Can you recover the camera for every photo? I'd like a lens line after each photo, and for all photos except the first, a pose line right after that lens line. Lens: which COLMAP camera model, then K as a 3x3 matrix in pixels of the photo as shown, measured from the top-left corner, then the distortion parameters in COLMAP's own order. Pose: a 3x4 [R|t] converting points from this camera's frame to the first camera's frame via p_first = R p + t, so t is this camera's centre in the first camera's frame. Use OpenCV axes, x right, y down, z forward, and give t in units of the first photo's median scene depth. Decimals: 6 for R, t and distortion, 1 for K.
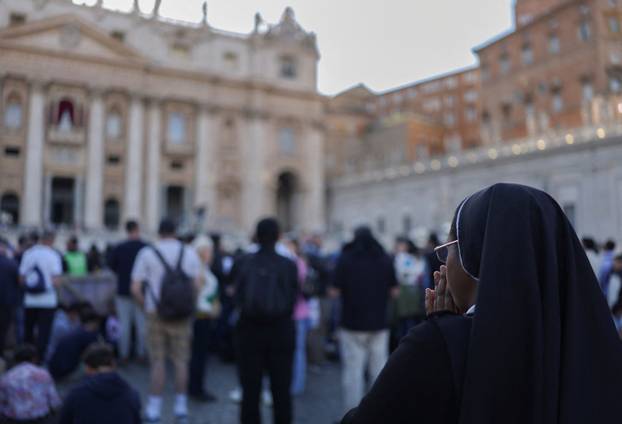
lens RADIAL K [[607.5, 0, 309.0], [0, 607.5, 212.5], [0, 0, 1]] dist [0.008567, 0.000000]
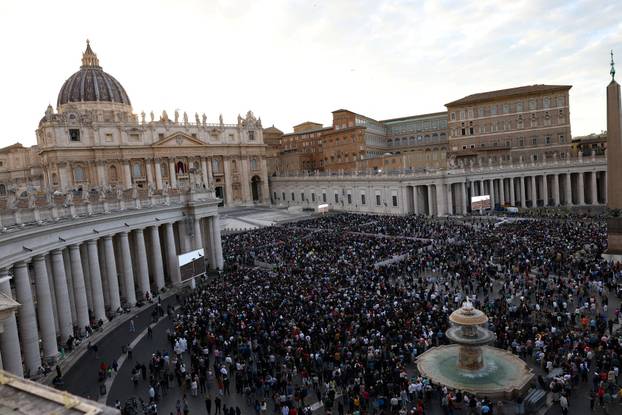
lens RADIAL K [[442.9, 0, 313.6], [0, 442.9, 207.6], [0, 0, 1]] dist [-0.016406, 0.015190]
pose [[0.967949, -0.094005, 0.232889, -0.282856], [0.056926, 0.985293, 0.161110, -0.258472], [-0.244609, -0.142689, 0.959065, -1.045841]]
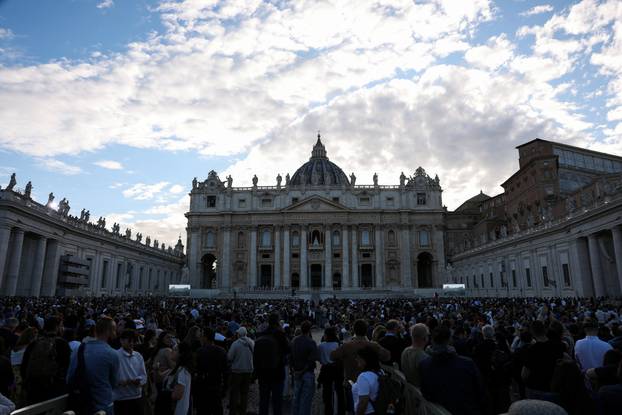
lens RADIAL K [[442.9, 0, 309.6], [0, 442.9, 209.2], [0, 0, 1]] dist [-0.016406, 0.015190]
pose [[0.864725, -0.112035, -0.489590, 0.392300], [0.046692, 0.988514, -0.143737, -0.025095], [0.500070, 0.101433, 0.860024, -0.441748]]
